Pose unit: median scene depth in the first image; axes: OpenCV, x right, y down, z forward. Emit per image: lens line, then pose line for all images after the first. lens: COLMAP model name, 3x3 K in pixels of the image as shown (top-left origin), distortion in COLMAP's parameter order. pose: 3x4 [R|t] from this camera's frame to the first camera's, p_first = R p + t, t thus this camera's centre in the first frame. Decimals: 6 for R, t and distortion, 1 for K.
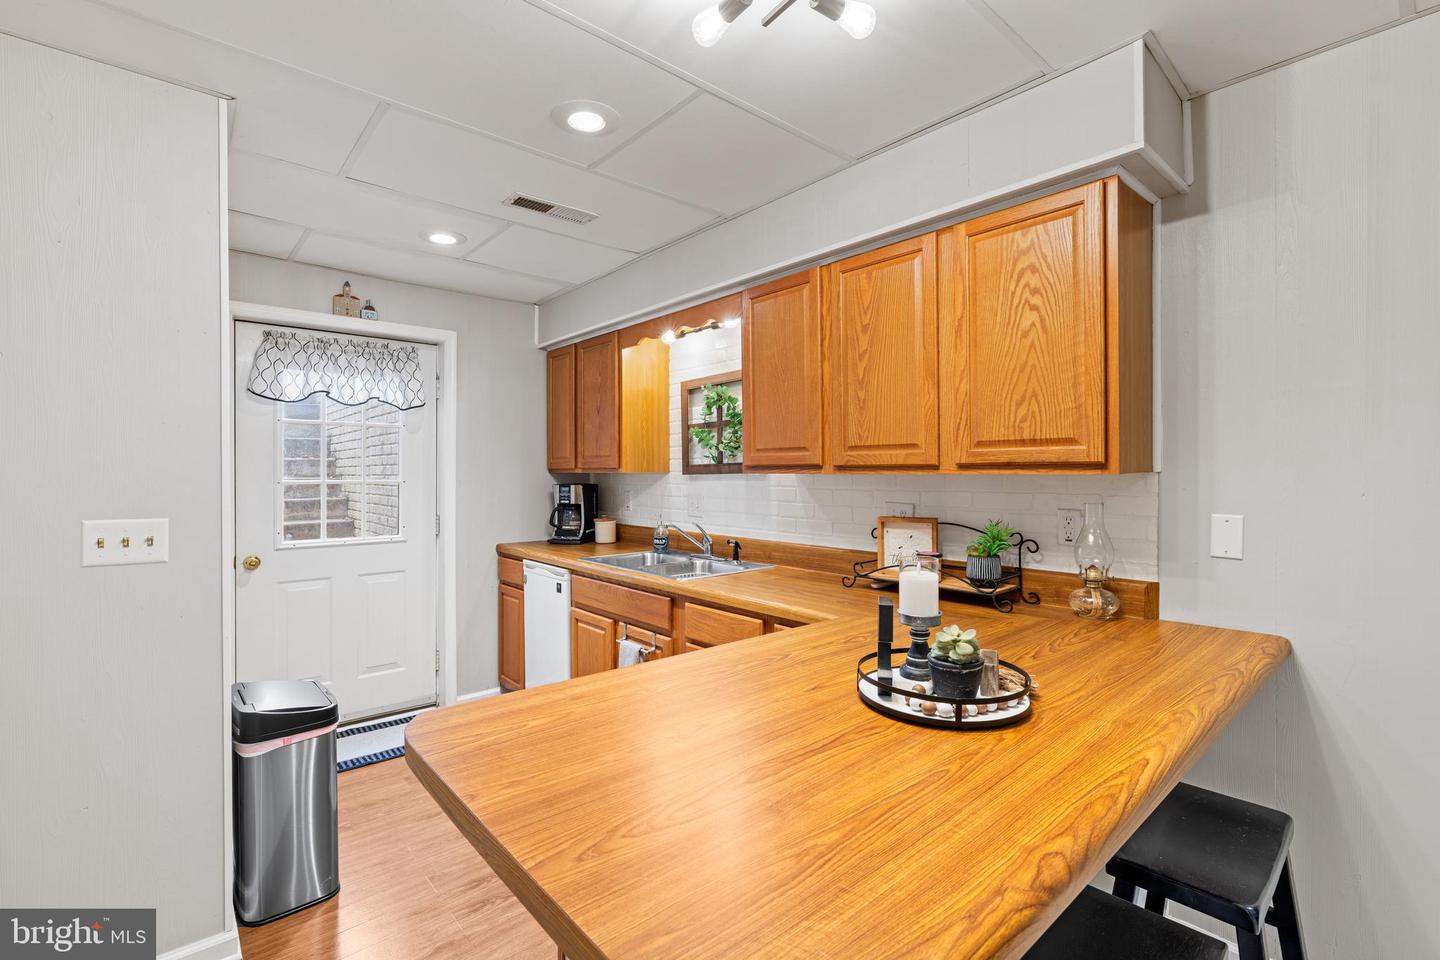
lens RADIAL K [[639.5, 0, 720.0], [0, 639.5, 480.0], [0, 0, 1]] dist [0.000682, 0.000068]
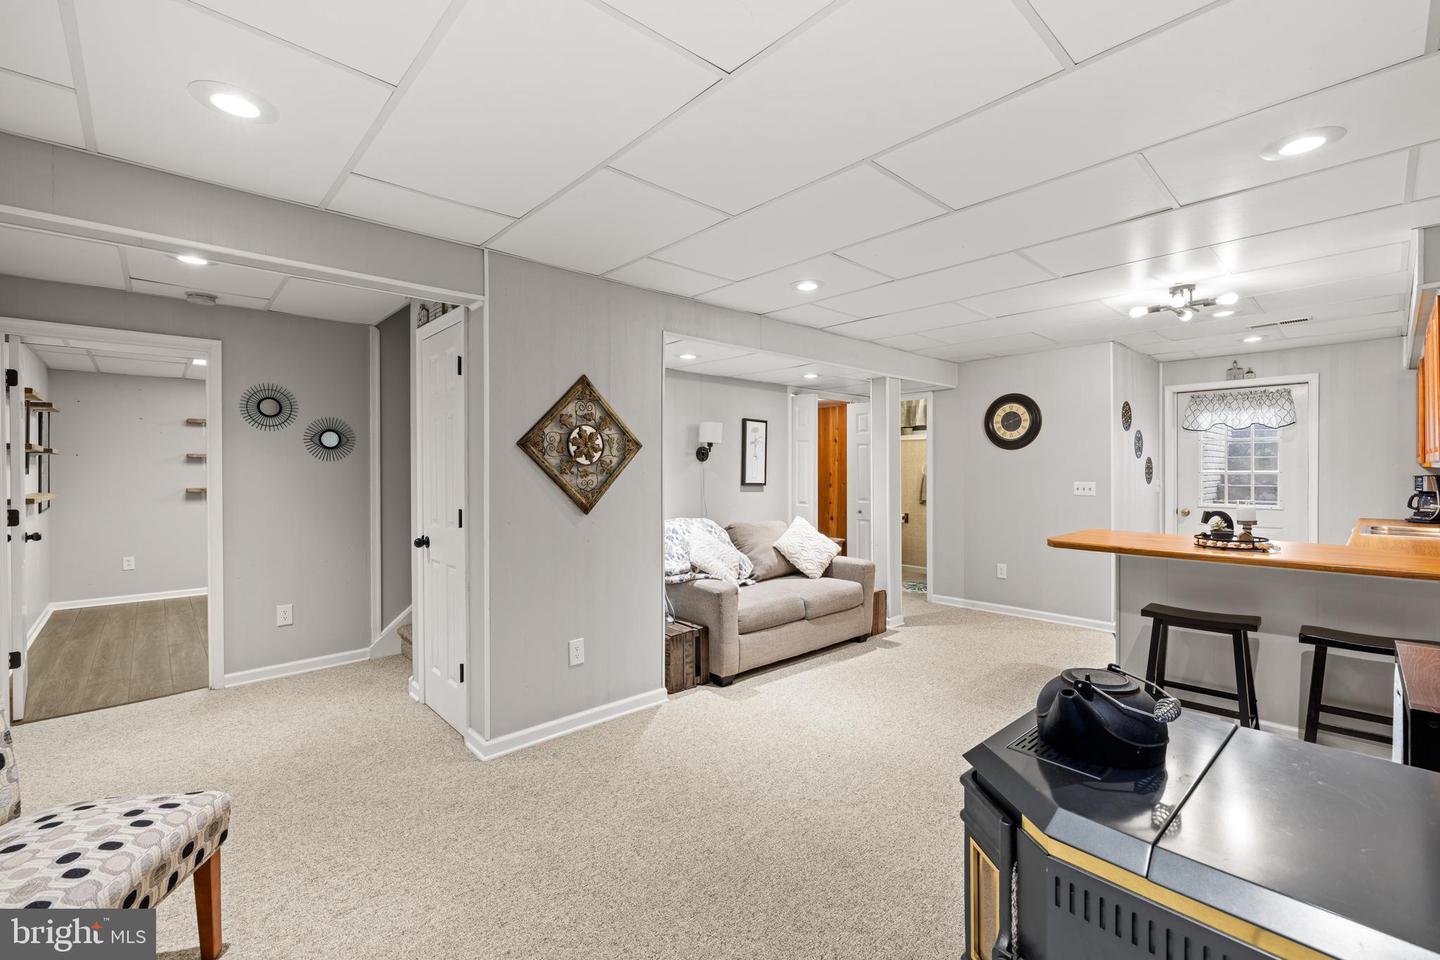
lens RADIAL K [[604.1, 0, 719.9], [0, 604.1, 476.7], [0, 0, 1]] dist [0.001807, 0.000018]
pose [[0.032341, 0.012815, -0.999395, 1.047749], [-0.004942, 0.999908, 0.012662, 0.000753], [0.999465, 0.004529, 0.032401, -0.487900]]
